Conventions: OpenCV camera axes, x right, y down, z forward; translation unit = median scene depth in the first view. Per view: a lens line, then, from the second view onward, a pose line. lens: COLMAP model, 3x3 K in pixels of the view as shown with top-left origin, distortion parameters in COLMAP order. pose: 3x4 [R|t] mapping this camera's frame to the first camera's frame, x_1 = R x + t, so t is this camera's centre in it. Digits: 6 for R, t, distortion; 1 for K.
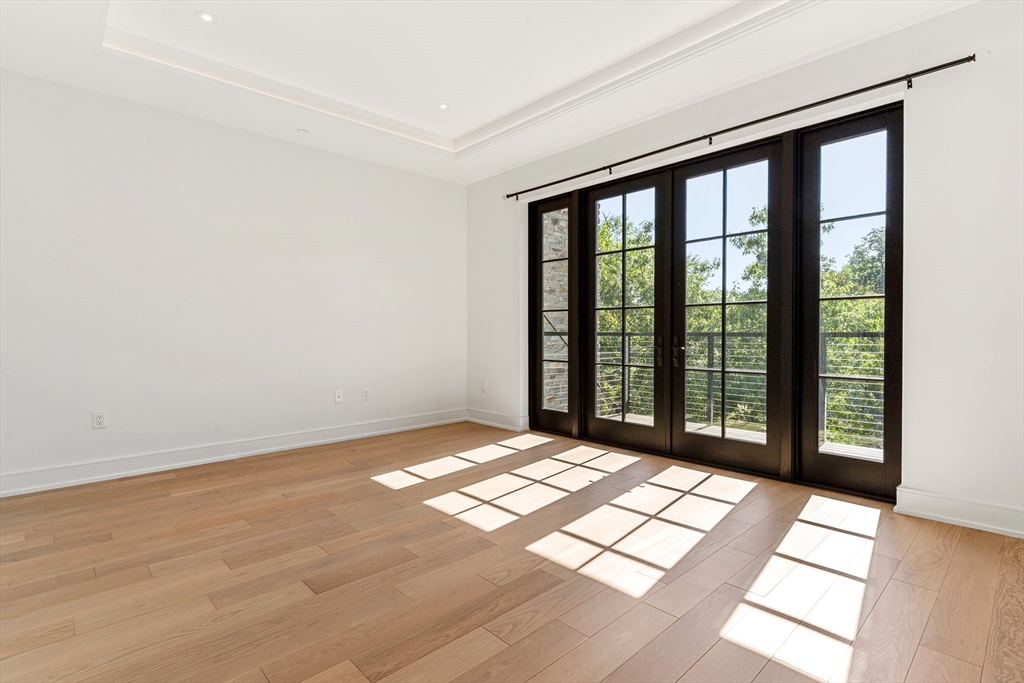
lens RADIAL K [[493.2, 0, 496.5], [0, 493.2, 334.8], [0, 0, 1]] dist [0.003998, -0.001104]
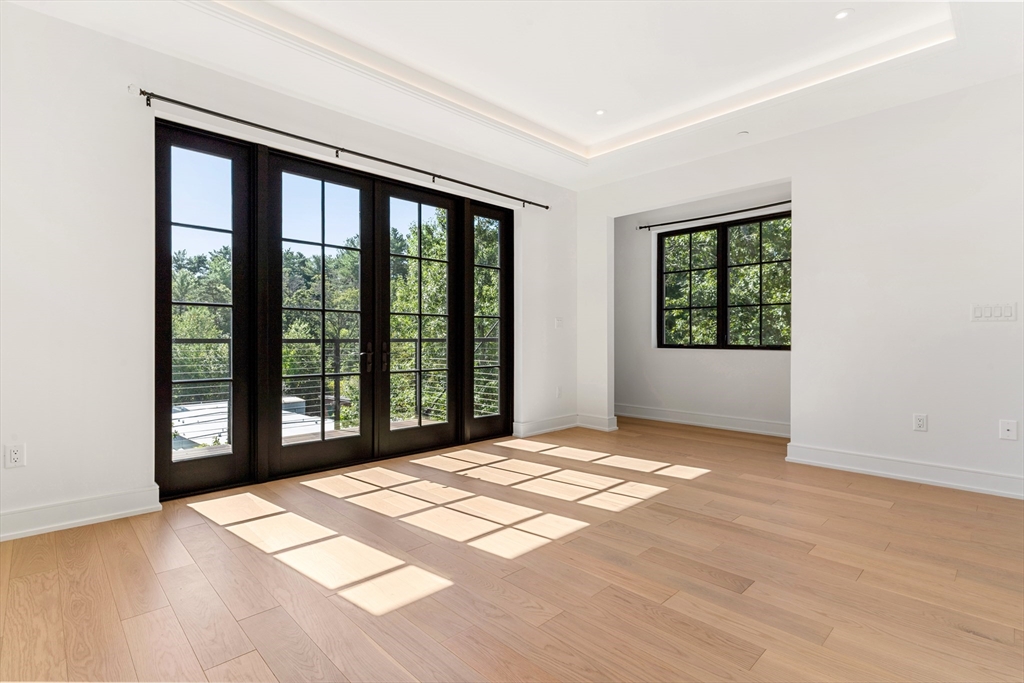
lens RADIAL K [[493.2, 0, 512.7], [0, 493.2, 342.1], [0, 0, 1]] dist [0.003998, -0.001104]
pose [[-0.041070, -0.006110, 0.999138, -0.730417], [0.003300, 0.999975, 0.006251, -0.003494], [-0.999151, 0.003554, -0.041049, 0.808298]]
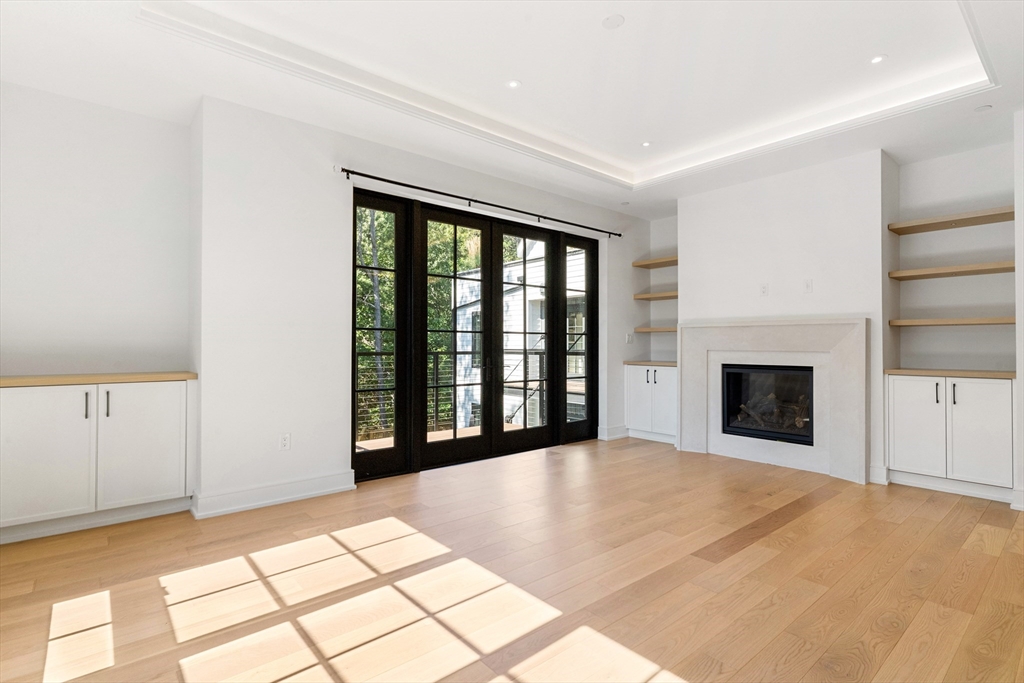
lens RADIAL K [[493.2, 0, 477.7], [0, 493.2, 310.0], [0, 0, 1]] dist [0.003998, -0.001104]
pose [[0.056581, 0.084862, 0.994785, -0.931089], [0.011720, 0.996256, -0.085654, -0.005253], [-0.998329, 0.016505, 0.055375, 1.034660]]
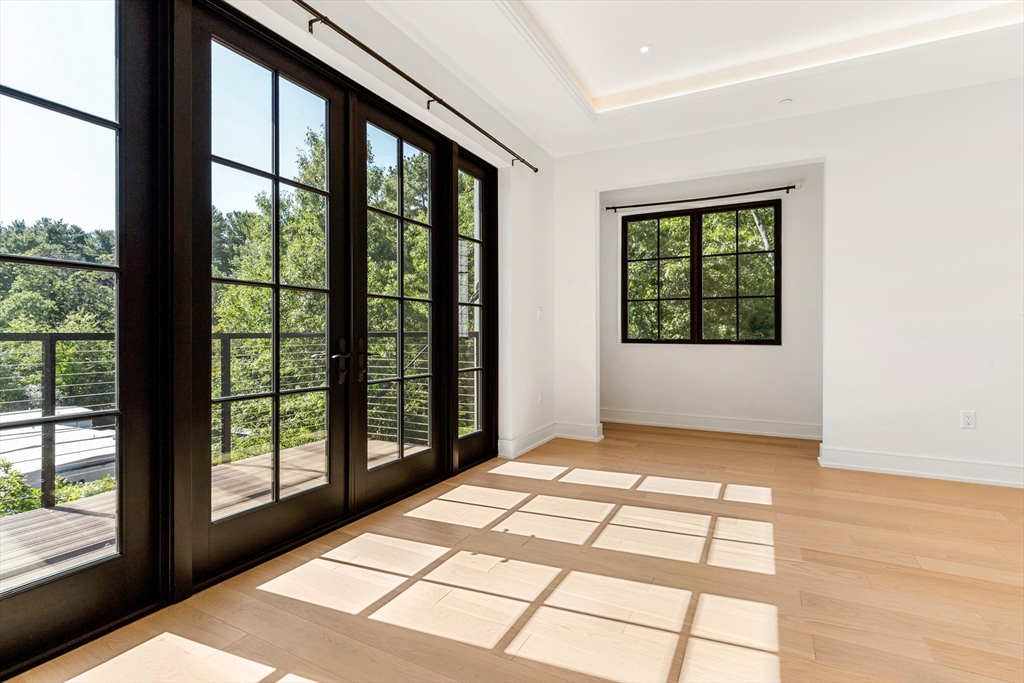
lens RADIAL K [[493.2, 0, 509.9], [0, 493.2, 333.9], [0, 0, 1]] dist [0.003998, -0.001104]
pose [[-0.351614, -0.001102, 0.936144, -0.379222], [0.004019, 0.999988, 0.002687, -0.005077], [-0.936136, 0.004707, -0.351605, 1.098377]]
